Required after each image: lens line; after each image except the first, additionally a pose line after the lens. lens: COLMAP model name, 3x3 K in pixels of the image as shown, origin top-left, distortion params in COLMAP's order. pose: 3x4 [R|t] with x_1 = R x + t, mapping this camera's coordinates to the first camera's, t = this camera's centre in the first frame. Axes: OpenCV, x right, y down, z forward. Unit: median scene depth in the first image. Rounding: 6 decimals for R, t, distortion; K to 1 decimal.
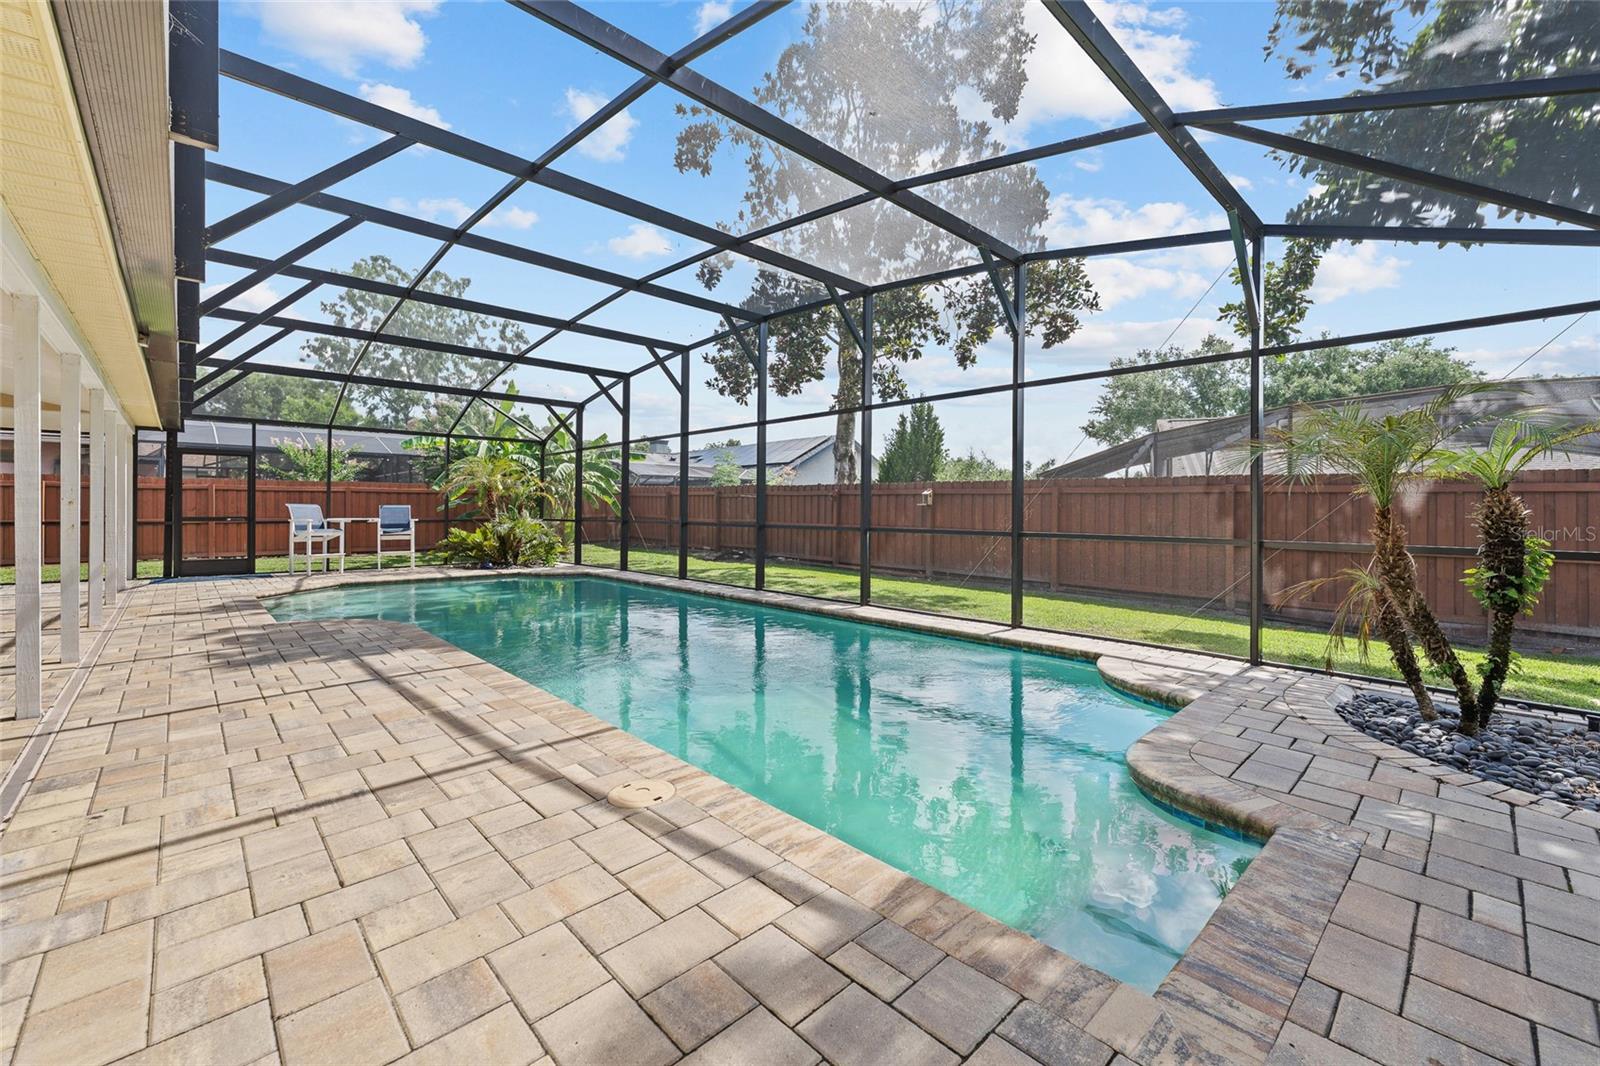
lens RADIAL K [[651.1, 0, 795.9], [0, 651.1, 509.5], [0, 0, 1]] dist [0.003654, 0.000576]
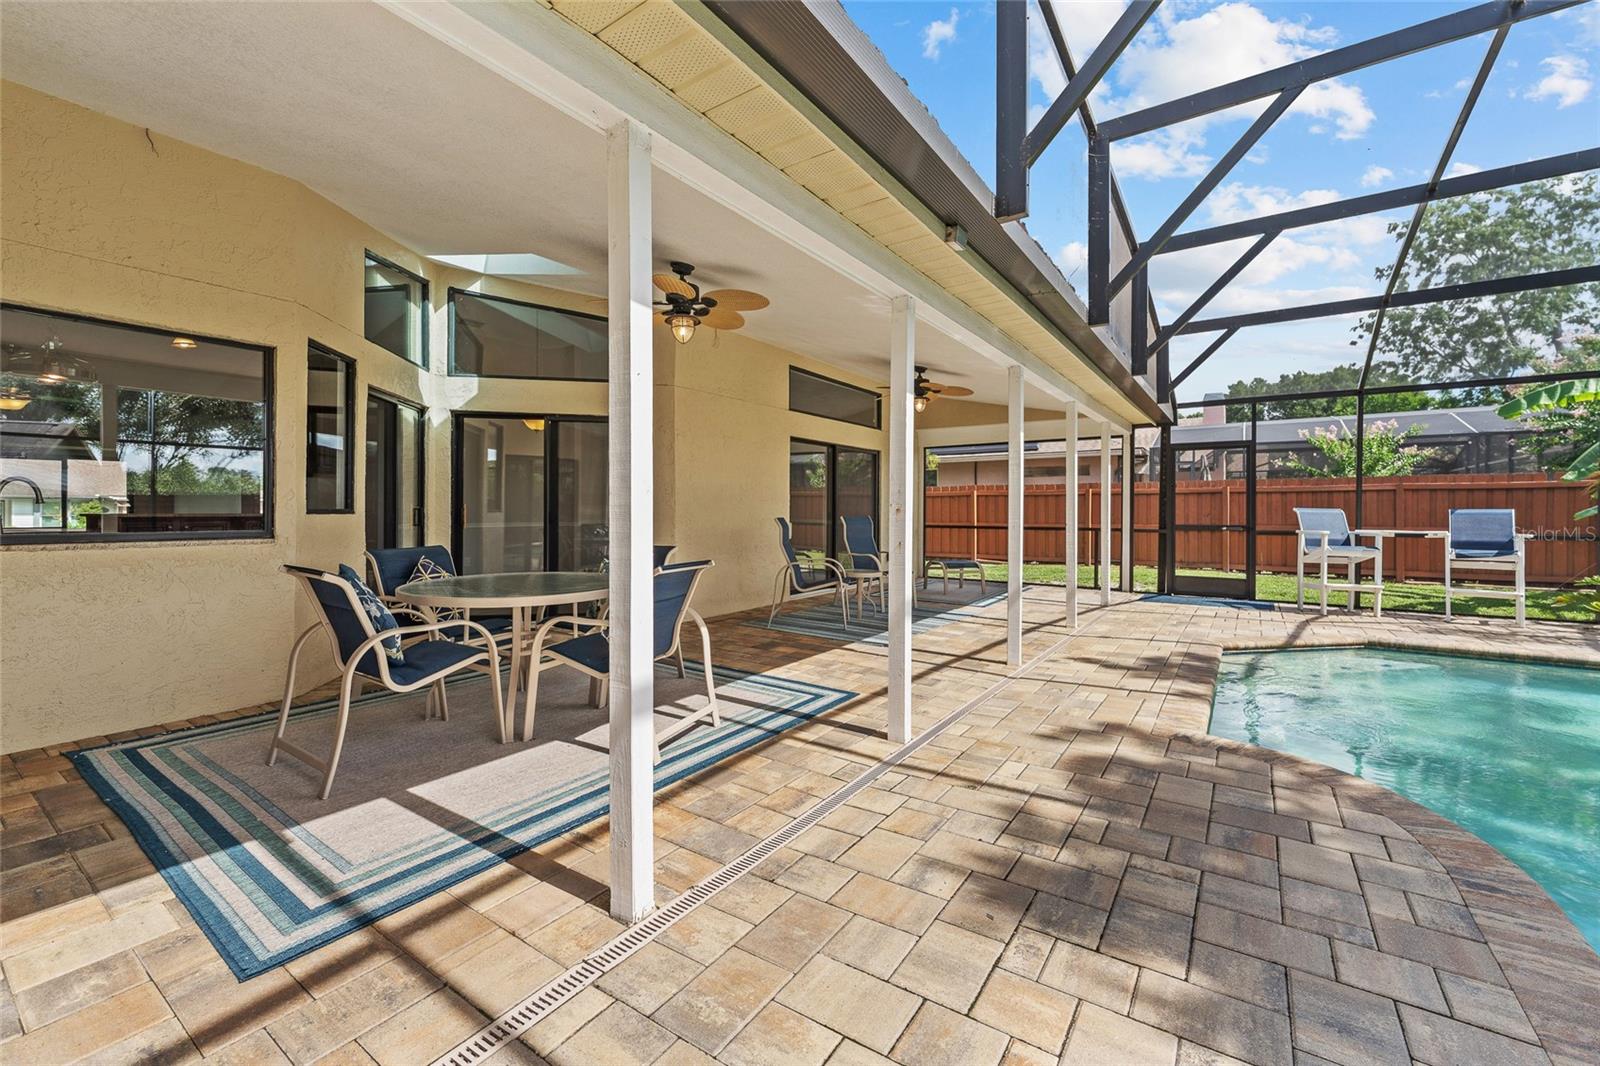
lens RADIAL K [[651.1, 0, 796.0], [0, 651.1, 511.1], [0, 0, 1]] dist [0.003654, 0.000576]
pose [[0.207227, -0.002208, -0.978290, -0.172172], [0.000381, 0.999998, -0.002177, -0.004204], [0.978293, 0.000079, 0.207227, 0.284126]]
